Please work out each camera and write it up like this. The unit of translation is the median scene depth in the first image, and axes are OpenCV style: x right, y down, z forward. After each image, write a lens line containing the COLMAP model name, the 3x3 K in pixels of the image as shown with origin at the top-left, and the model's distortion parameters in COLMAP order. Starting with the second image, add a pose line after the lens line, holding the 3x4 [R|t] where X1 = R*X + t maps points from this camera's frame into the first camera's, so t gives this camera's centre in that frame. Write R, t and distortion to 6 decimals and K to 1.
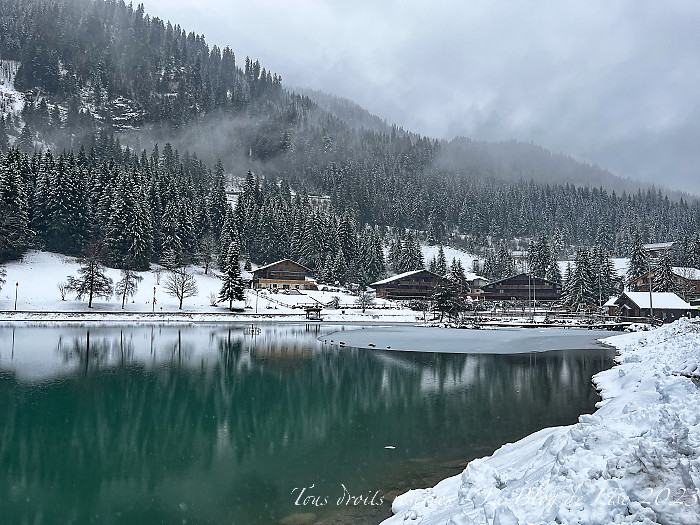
lens RADIAL K [[527.9, 0, 344.3], [0, 527.9, 262.7], [0, 0, 1]] dist [0.082784, -0.107123]
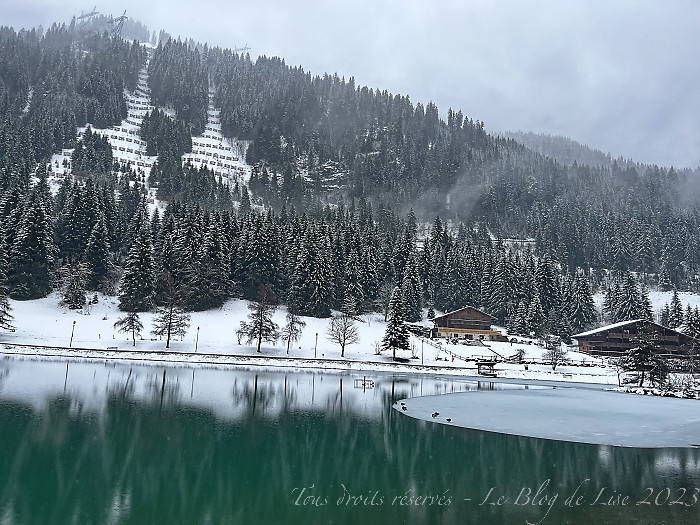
lens RADIAL K [[527.9, 0, 344.3], [0, 527.9, 262.7], [0, 0, 1]] dist [0.082784, -0.107123]
pose [[0.920369, -0.035909, -0.389398, 0.054571], [-0.001370, 0.995473, -0.095038, 0.005936], [0.391048, 0.088004, 0.916153, 0.070483]]
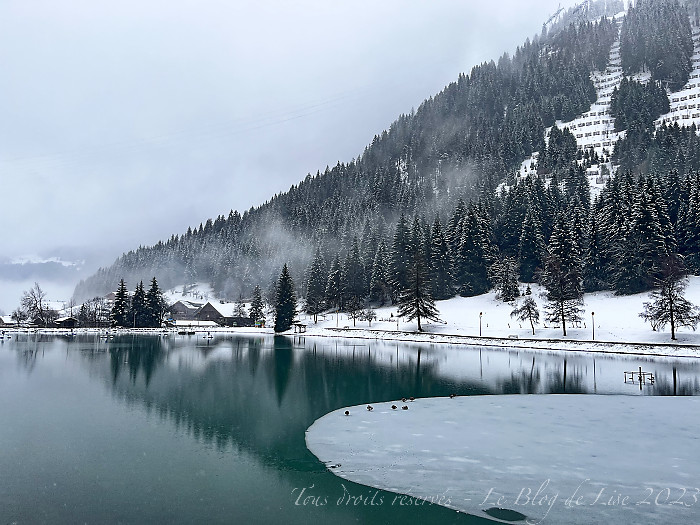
lens RADIAL K [[527.9, 0, 344.3], [0, 527.9, 262.7], [0, 0, 1]] dist [0.082784, -0.107123]
pose [[0.233292, -0.124695, -0.964379, 0.142601], [0.064908, 0.991529, -0.112504, 0.017639], [0.970238, -0.036350, 0.239409, 0.204820]]
